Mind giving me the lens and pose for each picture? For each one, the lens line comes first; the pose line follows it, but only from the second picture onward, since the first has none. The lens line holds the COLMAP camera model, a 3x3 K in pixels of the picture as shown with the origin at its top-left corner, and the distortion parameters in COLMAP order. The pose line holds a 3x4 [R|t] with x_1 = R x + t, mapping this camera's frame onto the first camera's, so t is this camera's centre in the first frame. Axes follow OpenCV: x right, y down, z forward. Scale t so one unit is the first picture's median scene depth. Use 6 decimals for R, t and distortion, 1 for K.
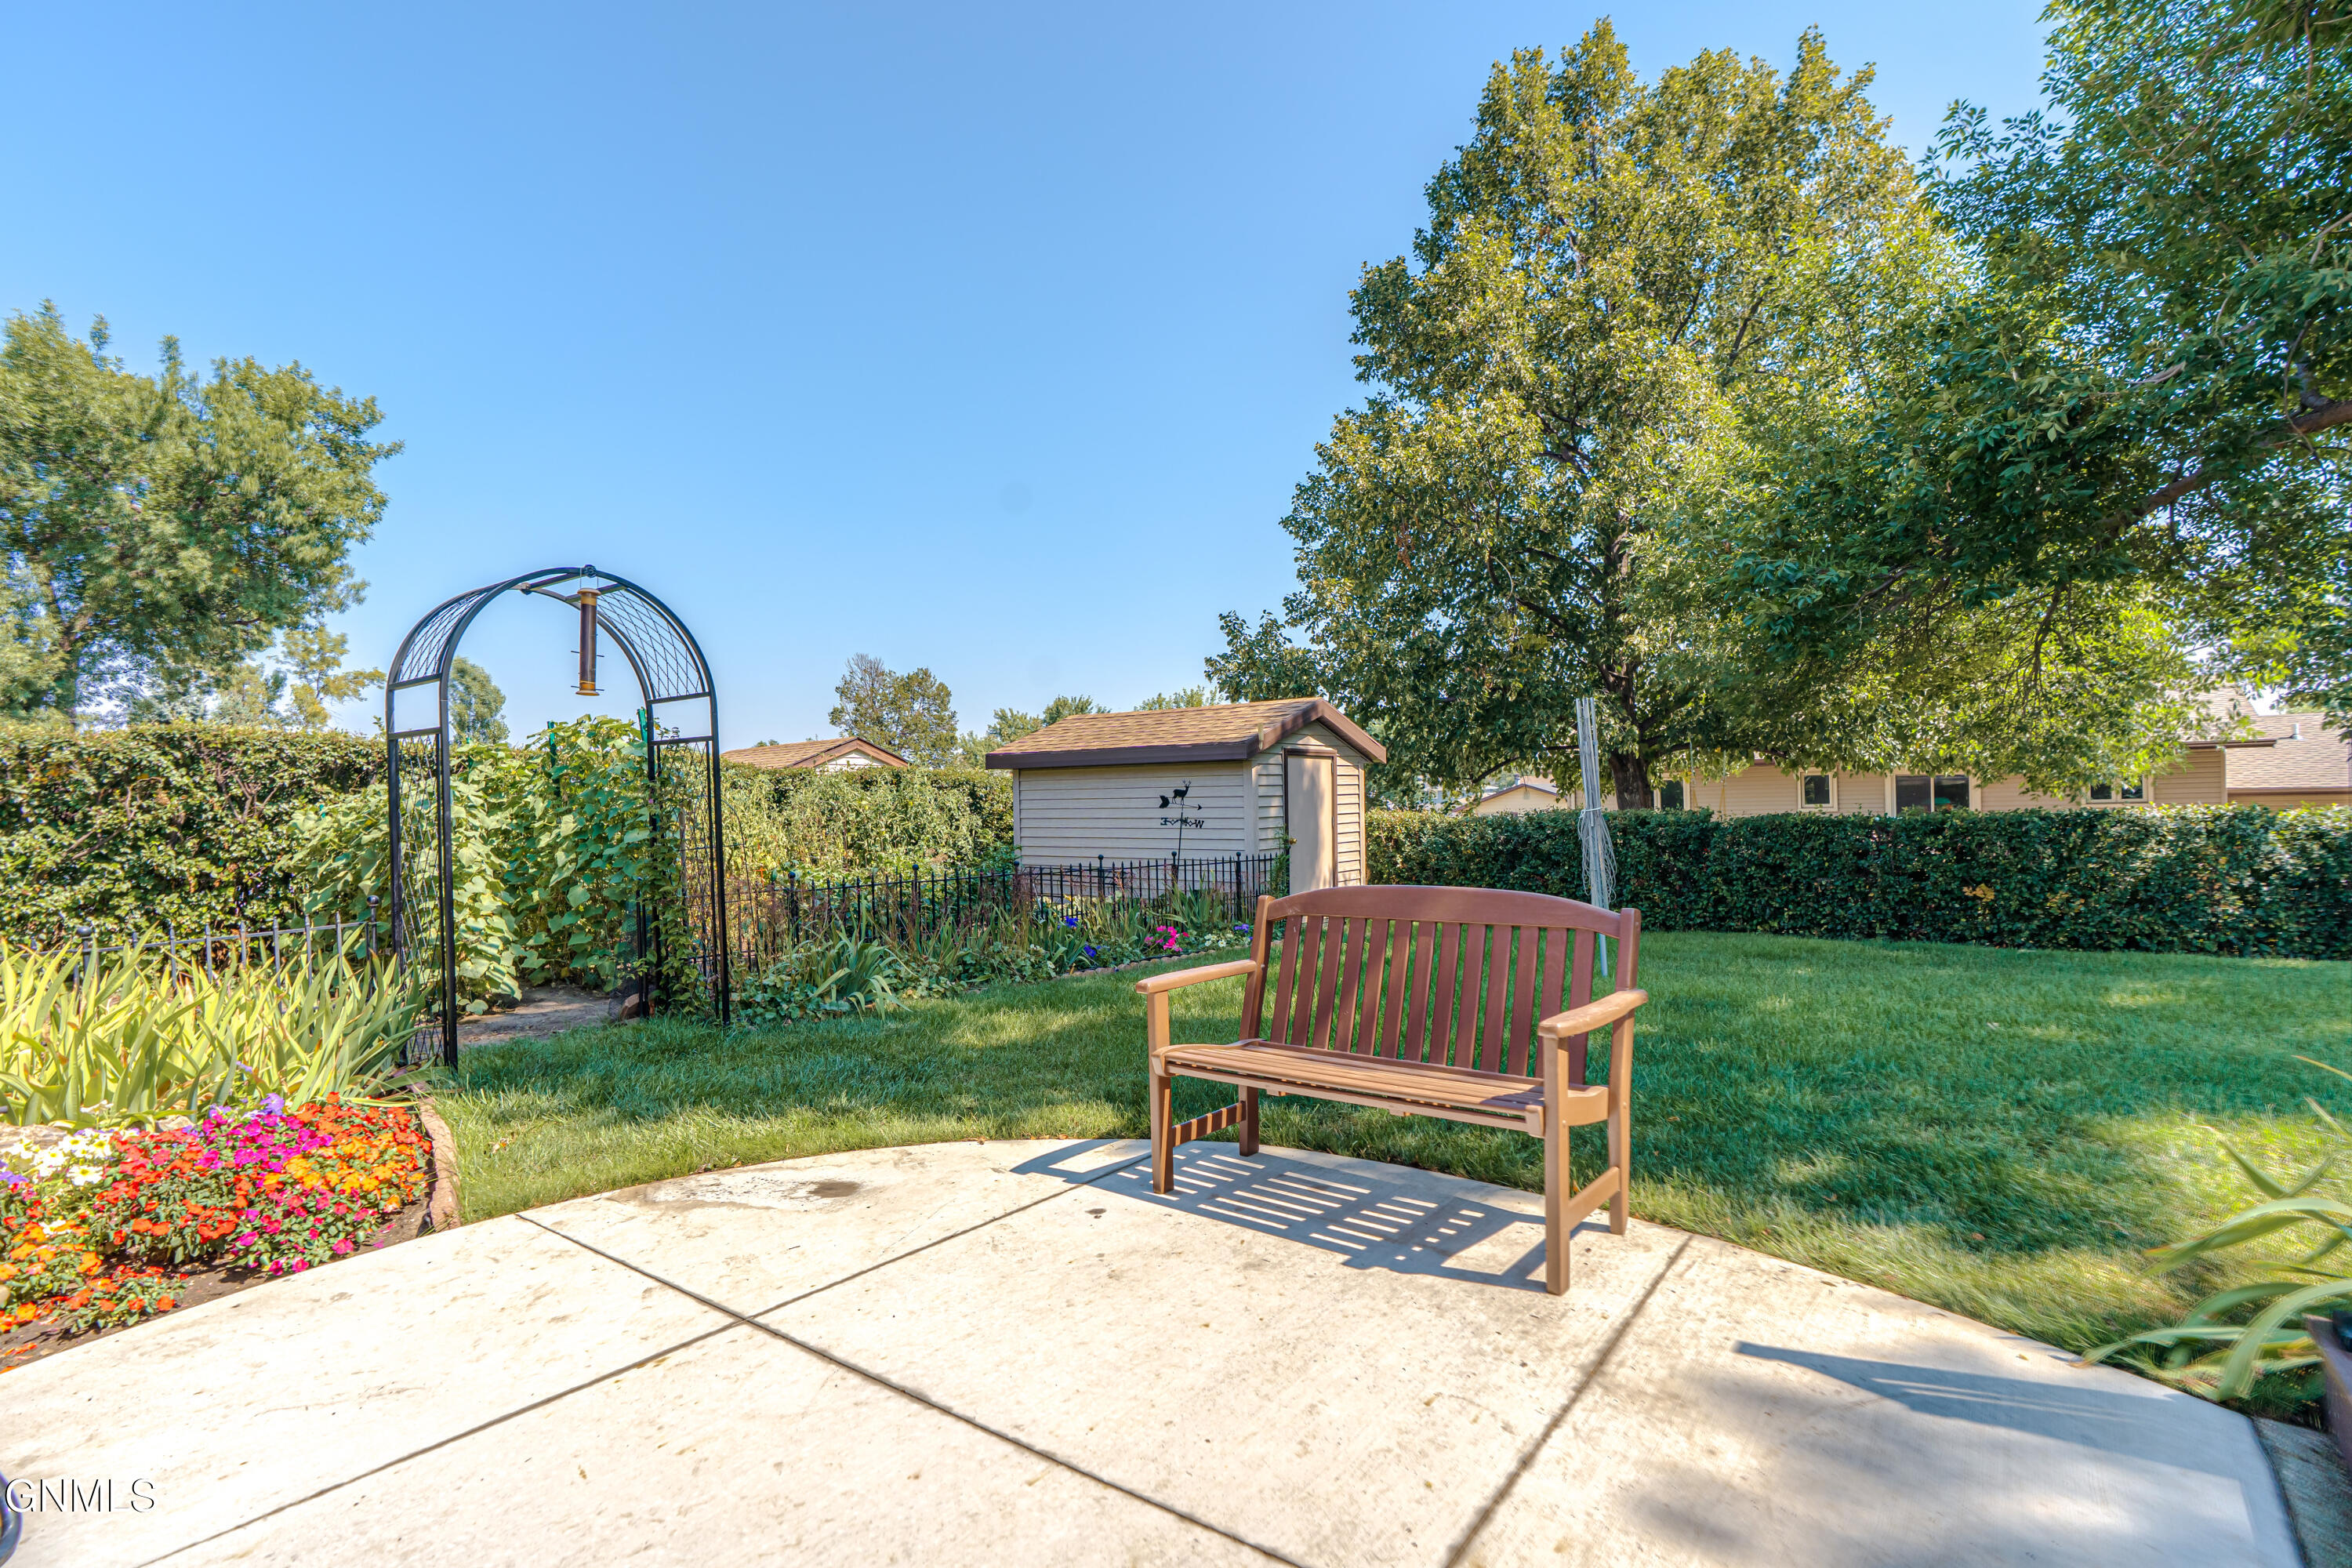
lens RADIAL K [[1110.2, 0, 1176.0], [0, 1110.2, 784.0], [0, 0, 1]] dist [0.000241, -0.001375]
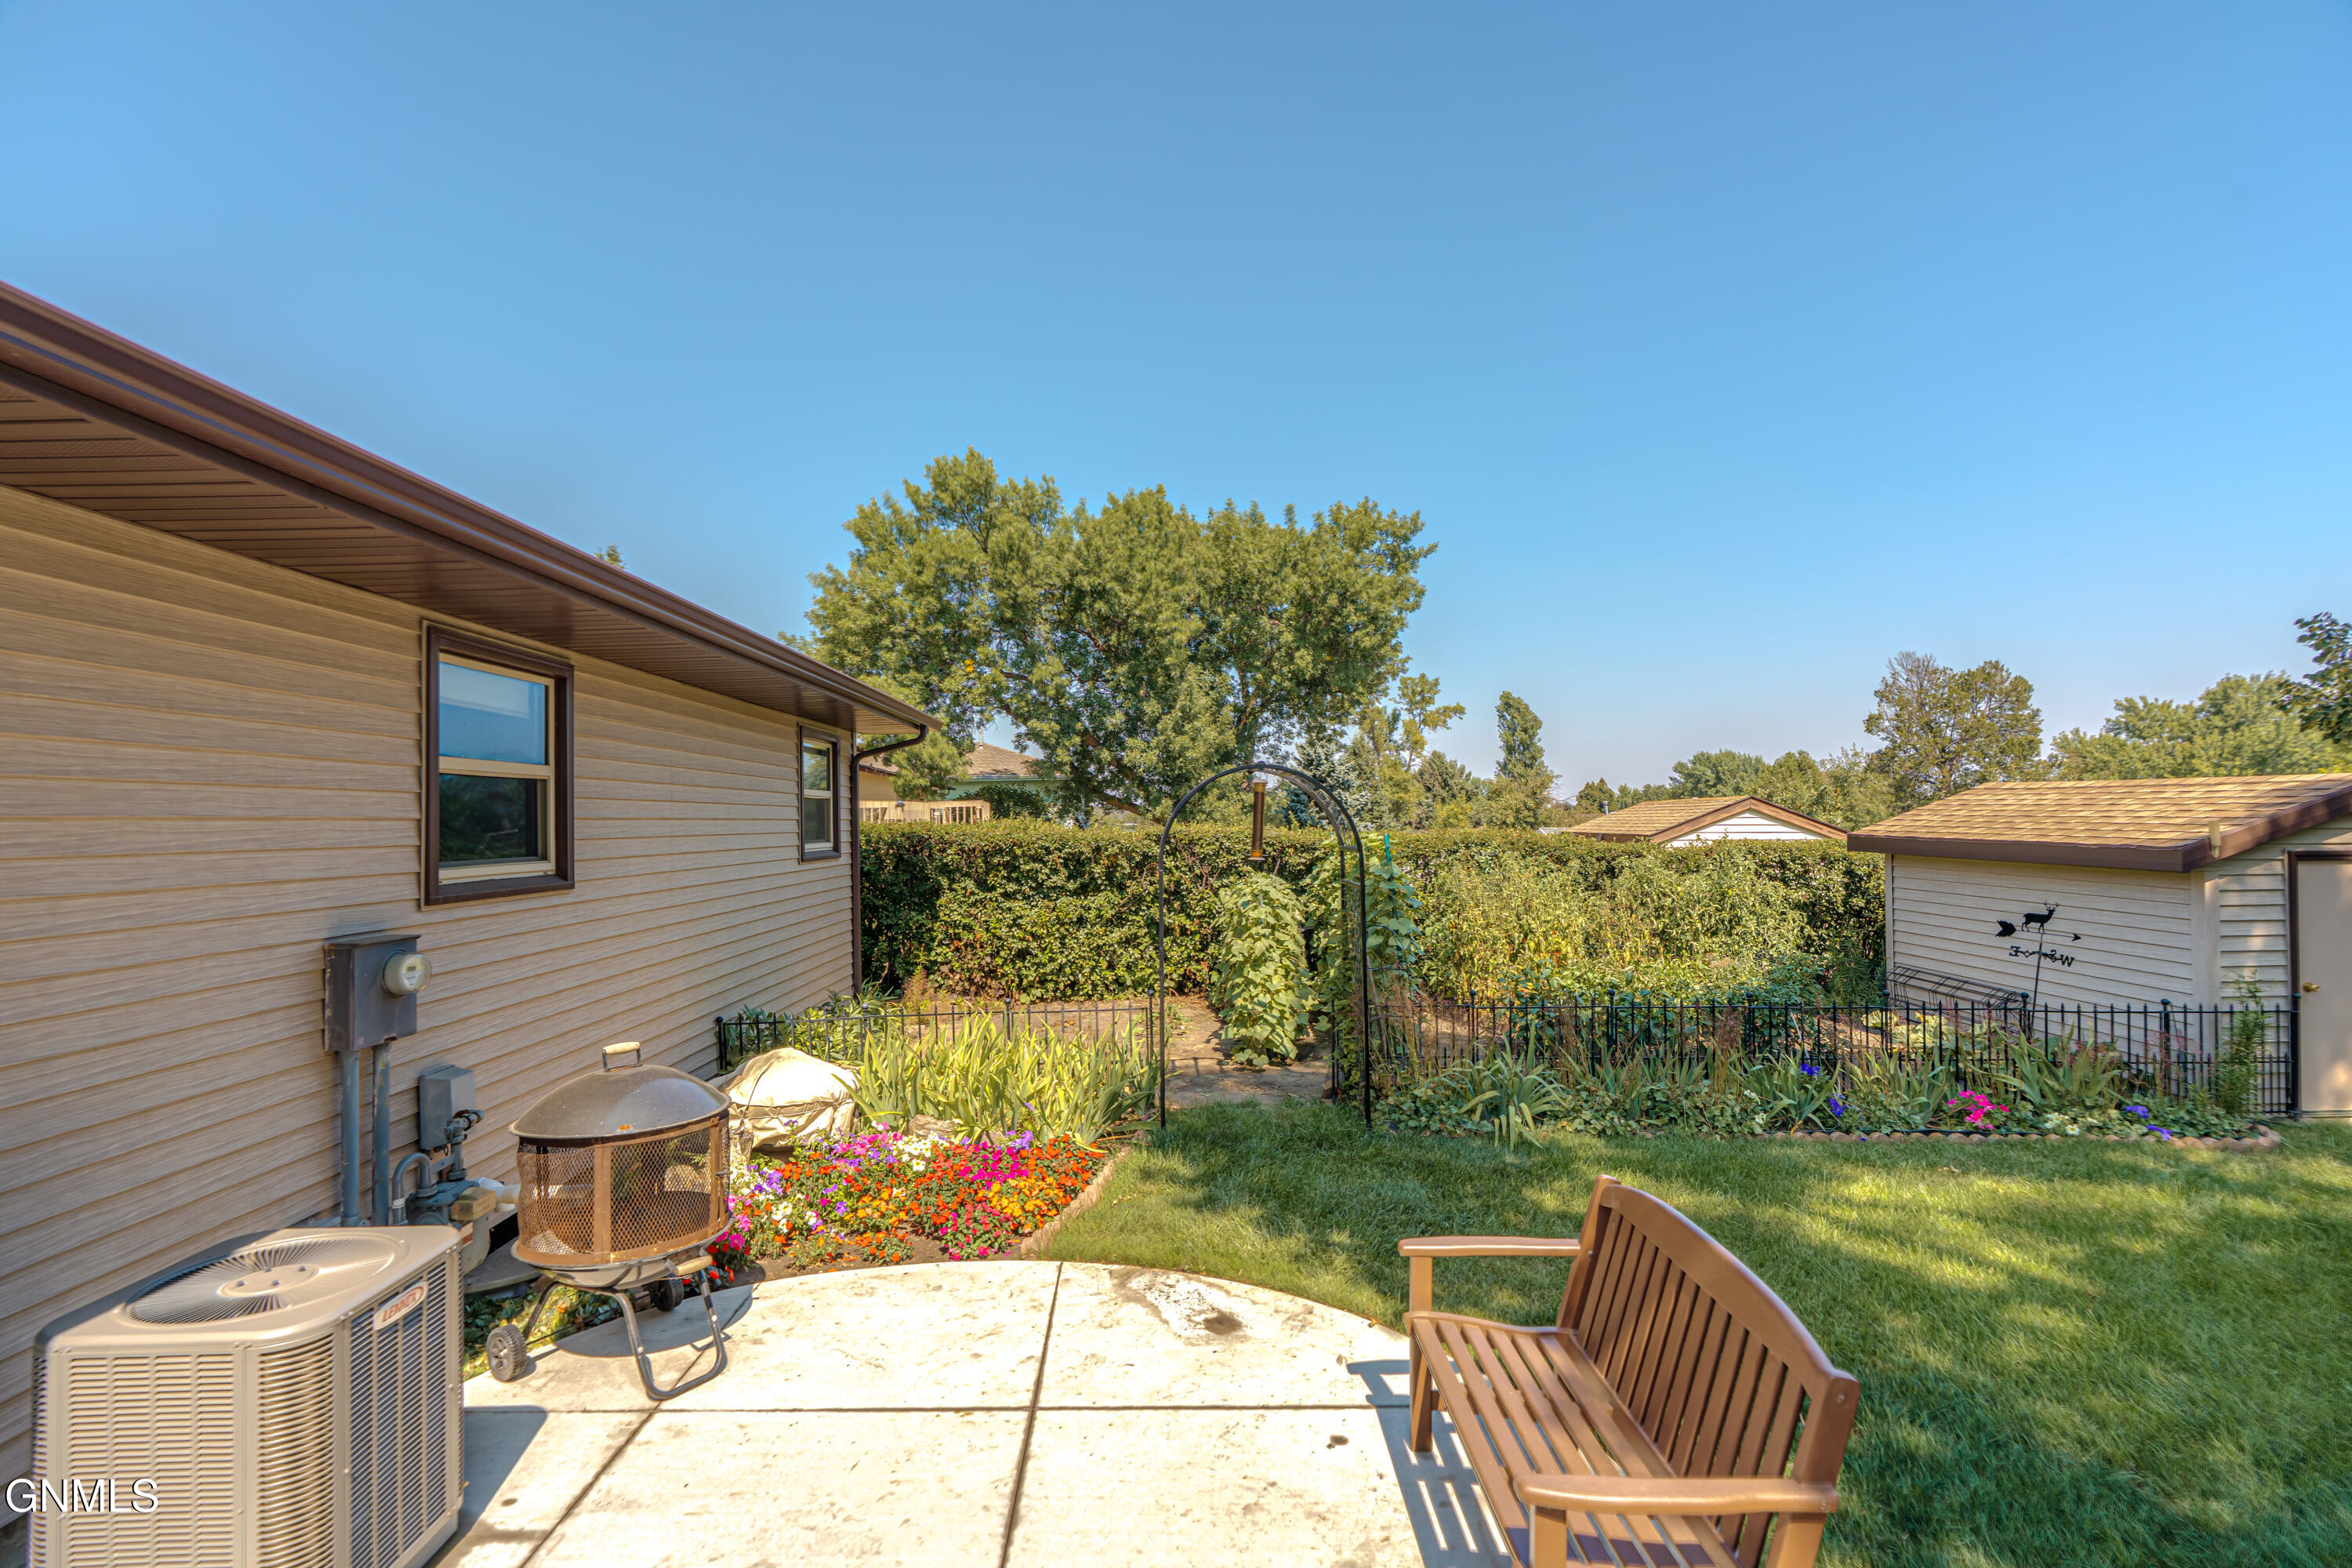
lens RADIAL K [[1046.2, 0, 1176.0], [0, 1046.2, 784.0], [0, 0, 1]] dist [-0.007279, 0.000109]
pose [[0.637899, -0.007761, -0.770081, 0.229724], [-0.003664, 0.999907, -0.013112, -0.094150], [0.770112, 0.011186, 0.637811, 0.070901]]
